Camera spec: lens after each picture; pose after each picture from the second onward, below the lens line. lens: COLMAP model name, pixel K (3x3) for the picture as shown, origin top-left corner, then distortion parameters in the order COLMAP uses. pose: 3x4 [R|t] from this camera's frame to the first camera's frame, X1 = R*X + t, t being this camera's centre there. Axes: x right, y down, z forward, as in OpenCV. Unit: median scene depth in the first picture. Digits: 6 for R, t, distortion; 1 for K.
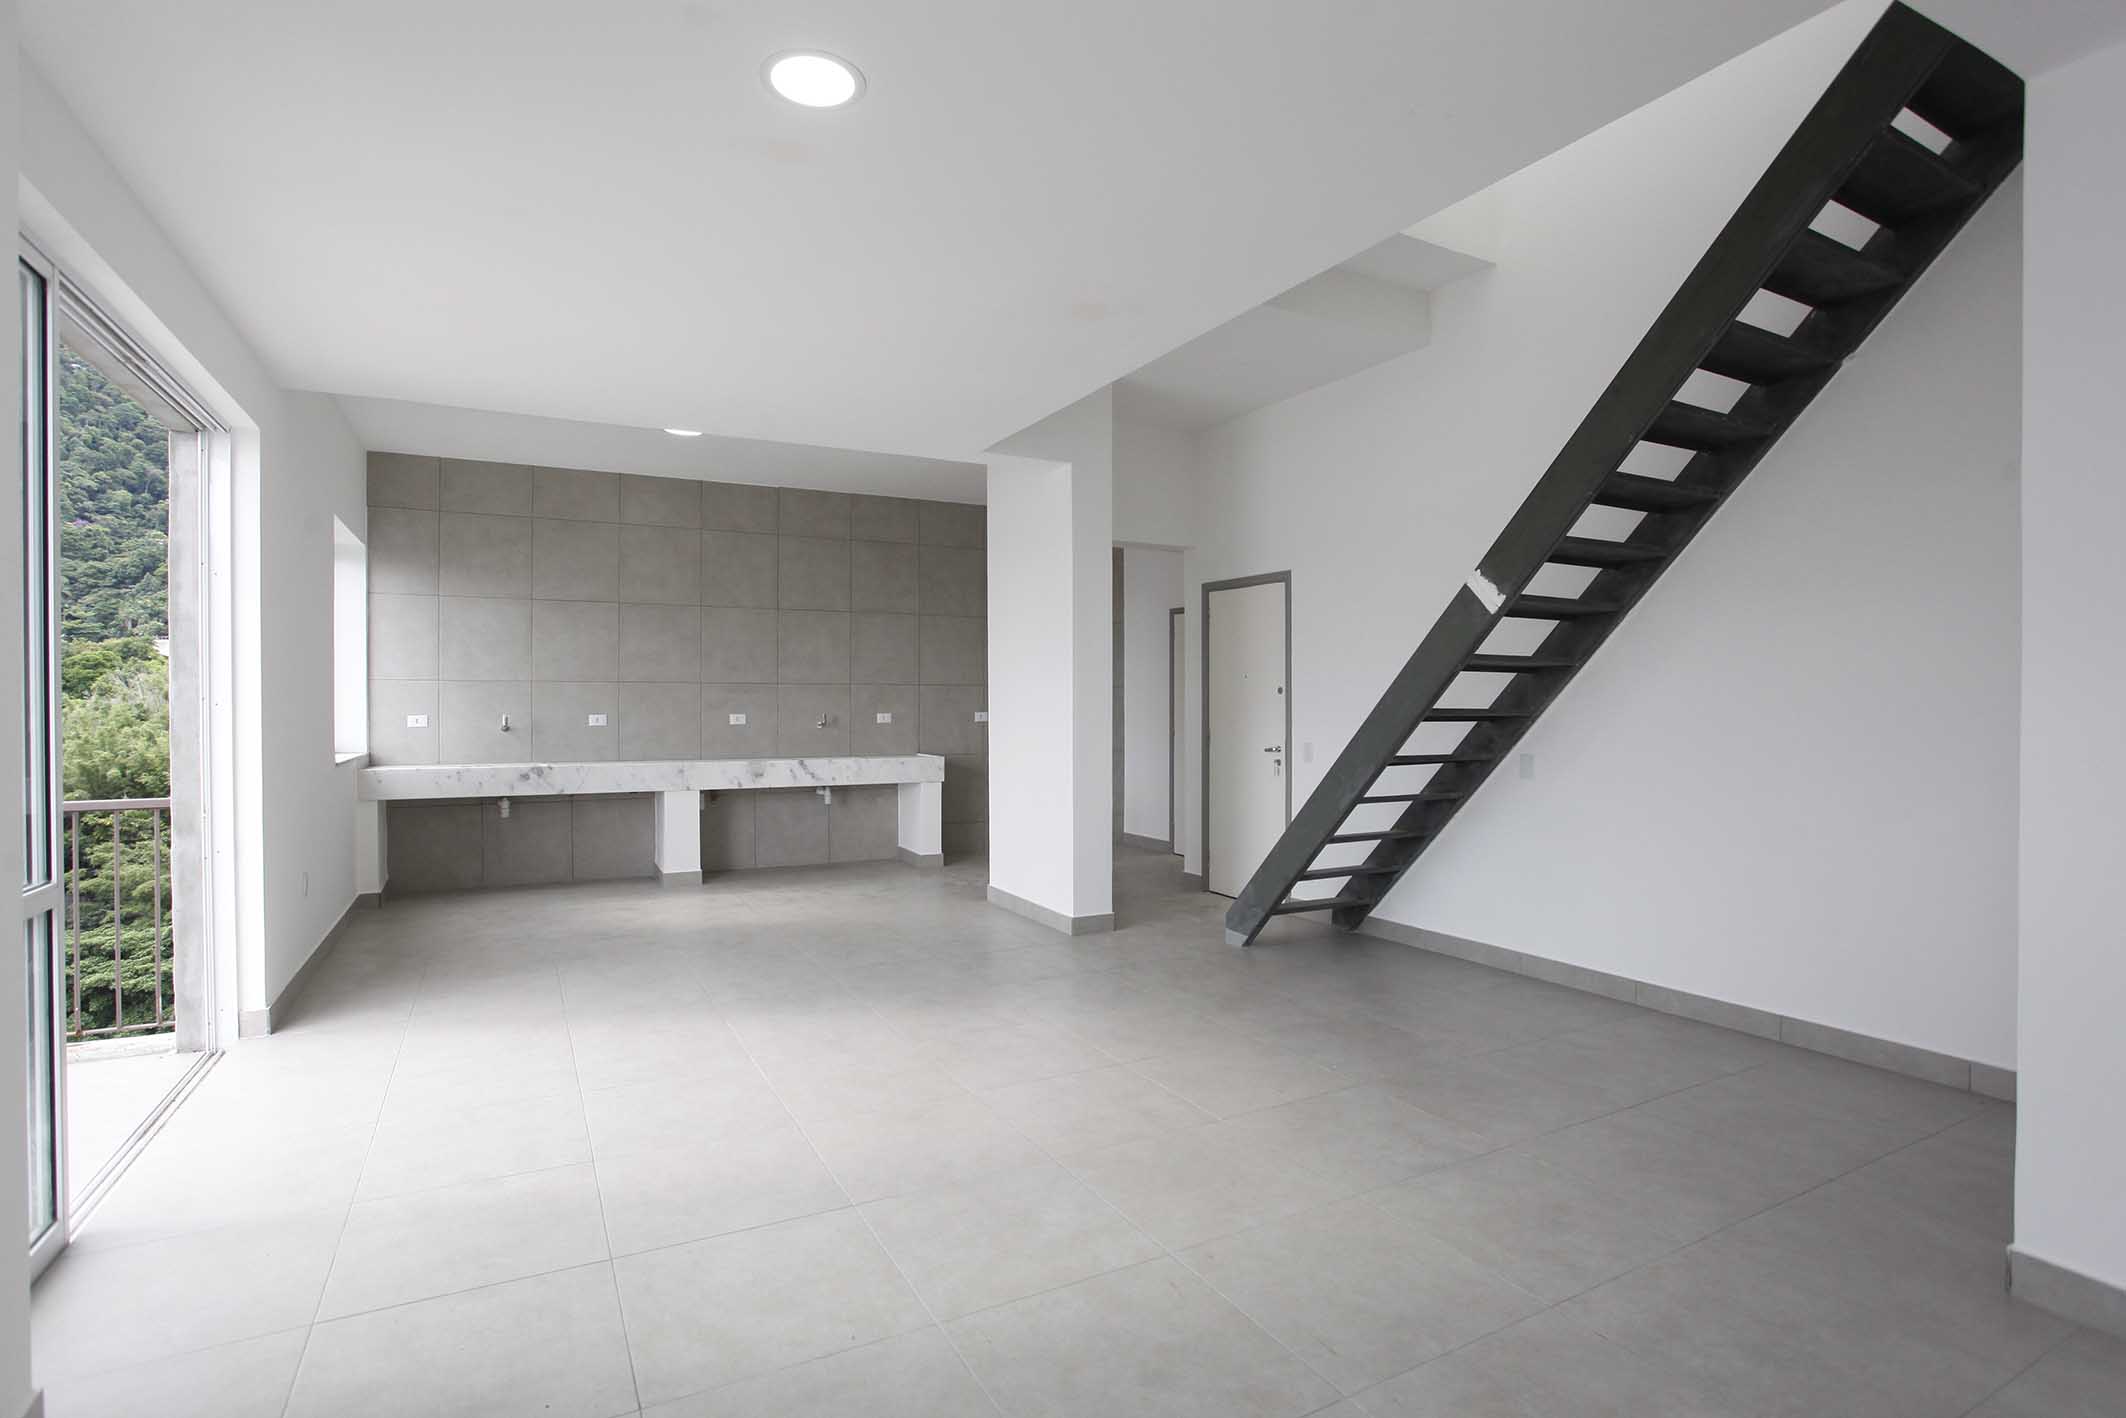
lens RADIAL K [[1042.2, 0, 1053.7], [0, 1042.2, 713.9], [0, 0, 1]] dist [-0.074395, 0.034038]
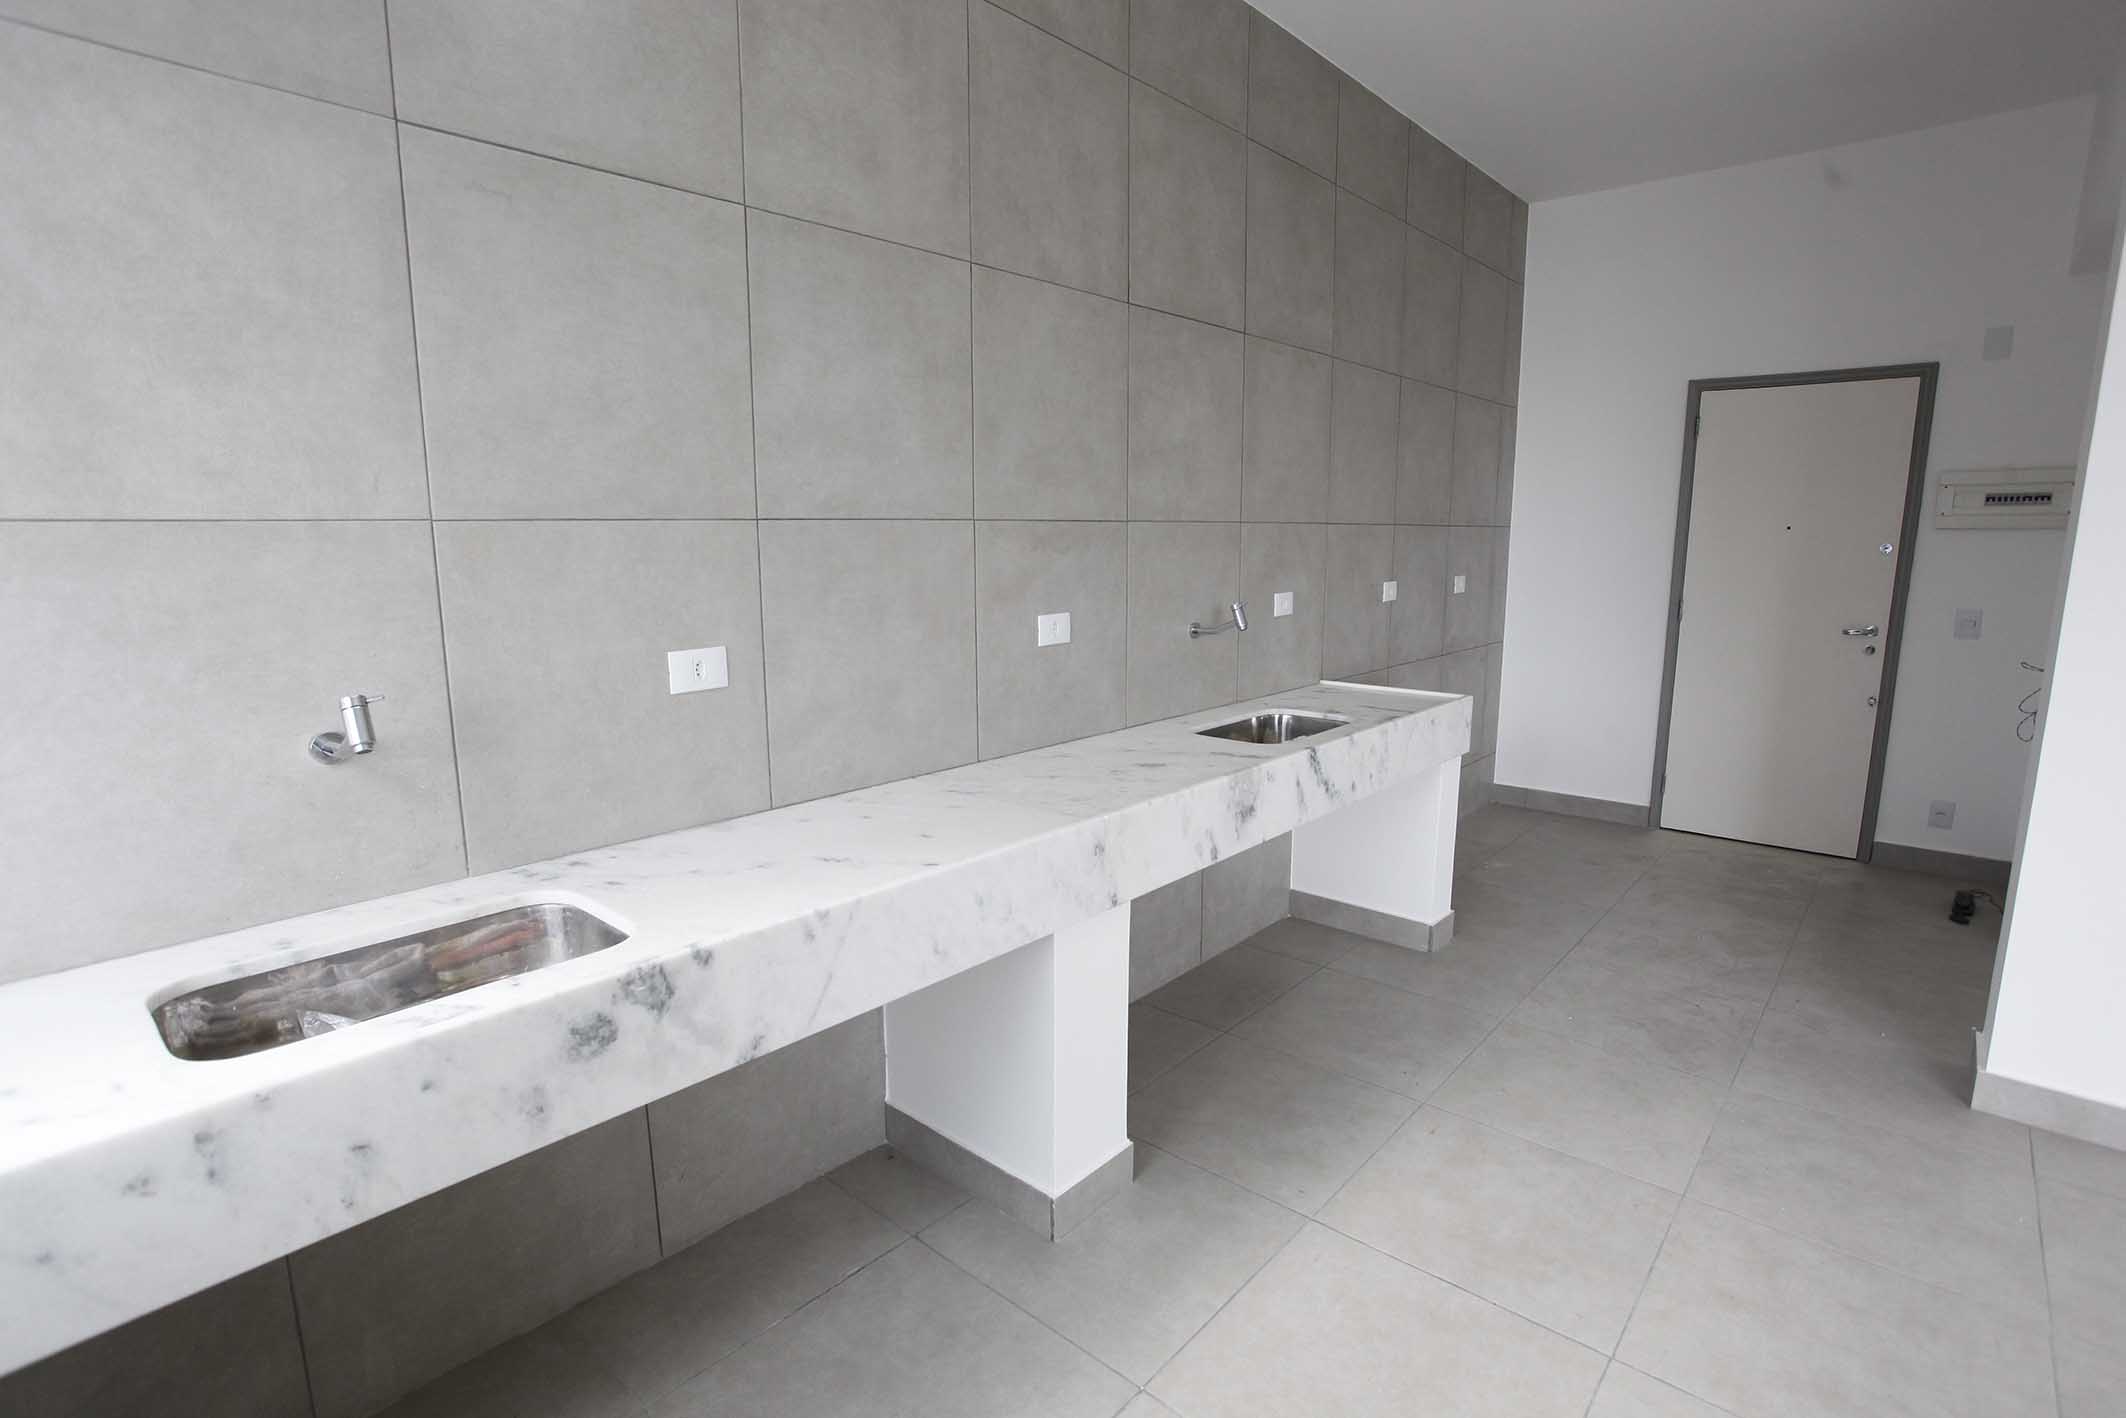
lens RADIAL K [[1042.2, 0, 1053.7], [0, 1042.2, 713.9], [0, 0, 1]] dist [-0.074395, 0.034038]
pose [[0.937011, -0.066411, 0.342929, -0.462148], [0.009983, 0.986450, 0.163756, -0.025284], [-0.349158, -0.150018, 0.924978, 0.746520]]
